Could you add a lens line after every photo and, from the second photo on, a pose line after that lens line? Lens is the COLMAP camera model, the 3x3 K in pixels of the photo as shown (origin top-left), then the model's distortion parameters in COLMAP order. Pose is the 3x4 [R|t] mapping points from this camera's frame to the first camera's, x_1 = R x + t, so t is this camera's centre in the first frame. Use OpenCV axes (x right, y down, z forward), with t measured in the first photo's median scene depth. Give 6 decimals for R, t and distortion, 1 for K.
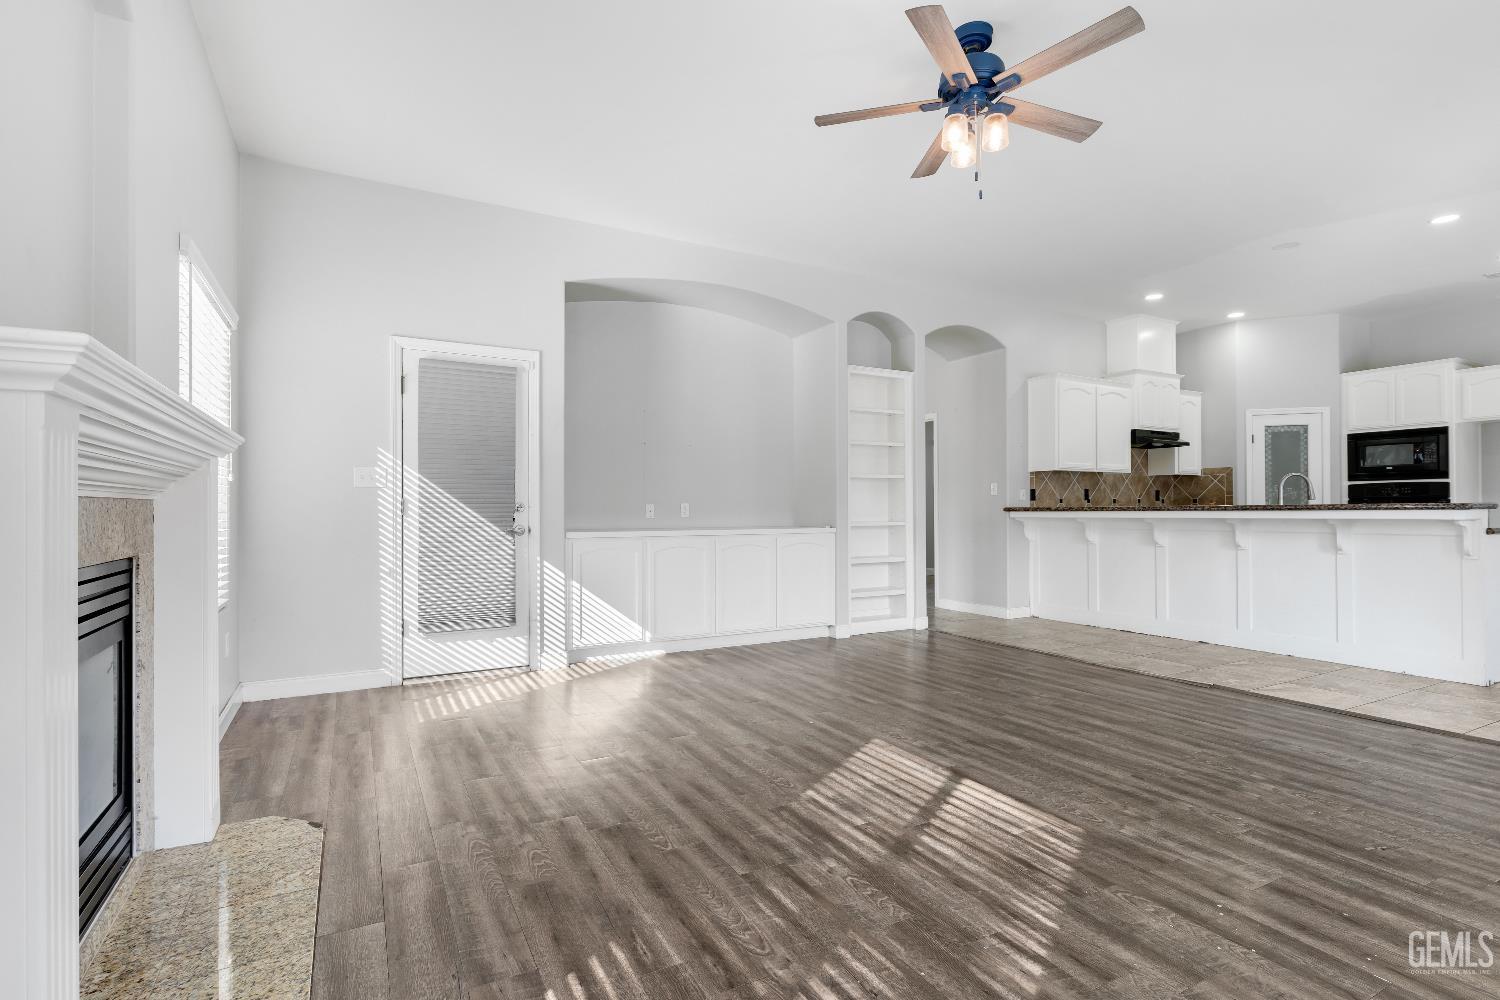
lens RADIAL K [[708.6, 0, 746.2], [0, 708.6, 515.8], [0, 0, 1]] dist [0.001770, 0.000391]
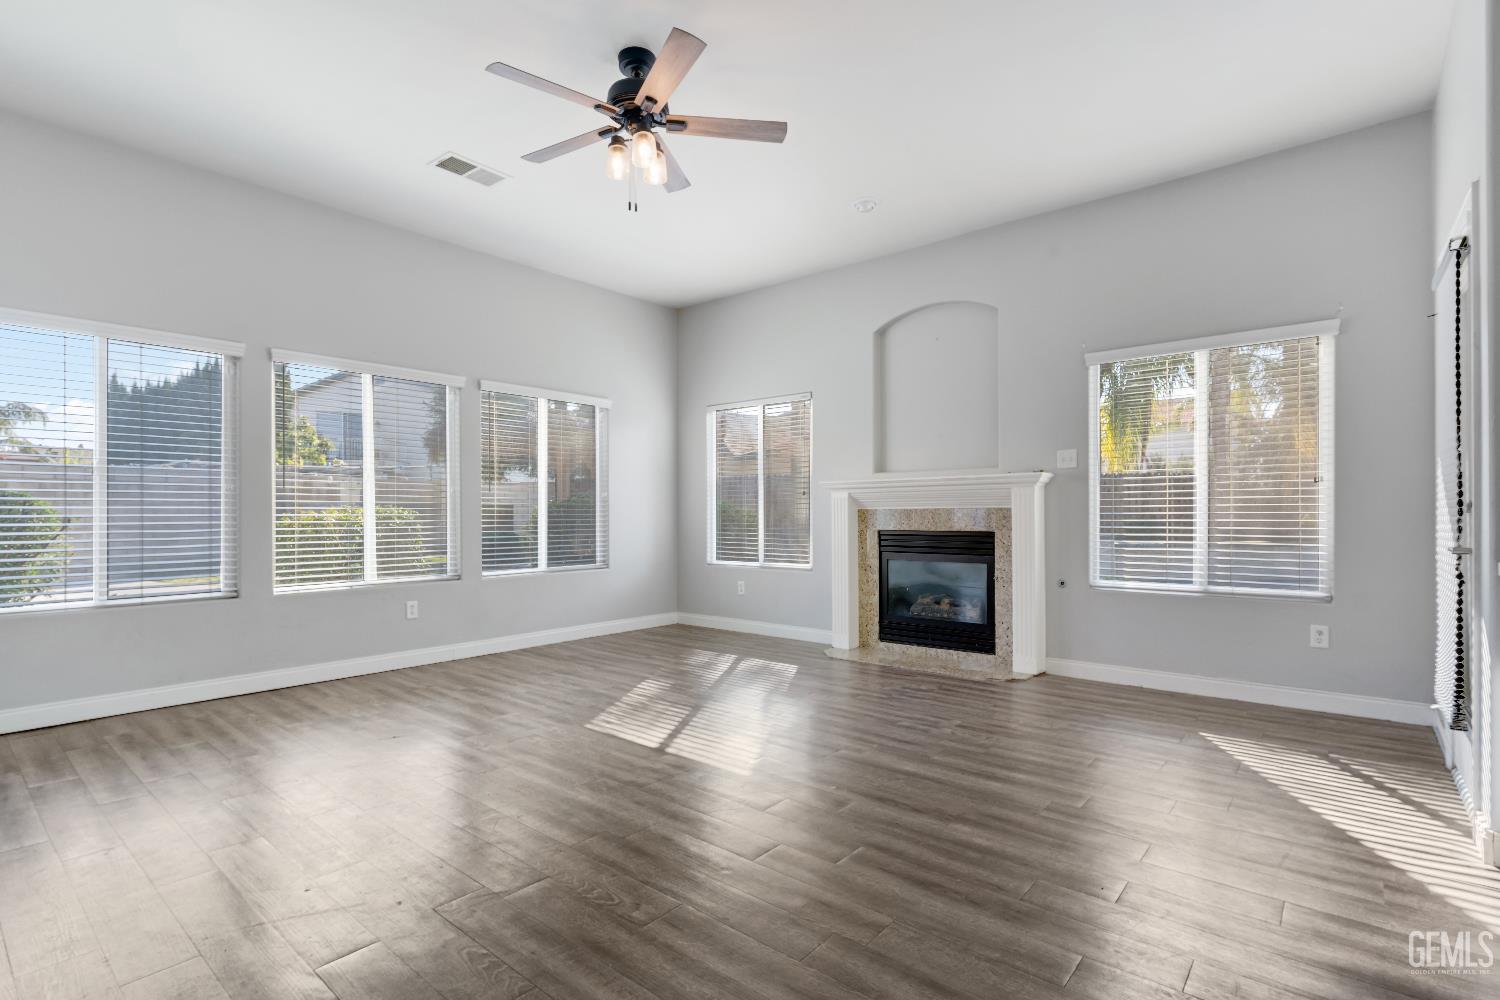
lens RADIAL K [[715.6, 0, 738.6], [0, 715.6, 499.0], [0, 0, 1]] dist [0.000847, 0.000040]
pose [[-0.935390, 0.002392, -0.353609, 0.626000], [0.006081, 0.999938, -0.009323, -0.028834], [0.353565, -0.010871, -0.935347, 2.263428]]
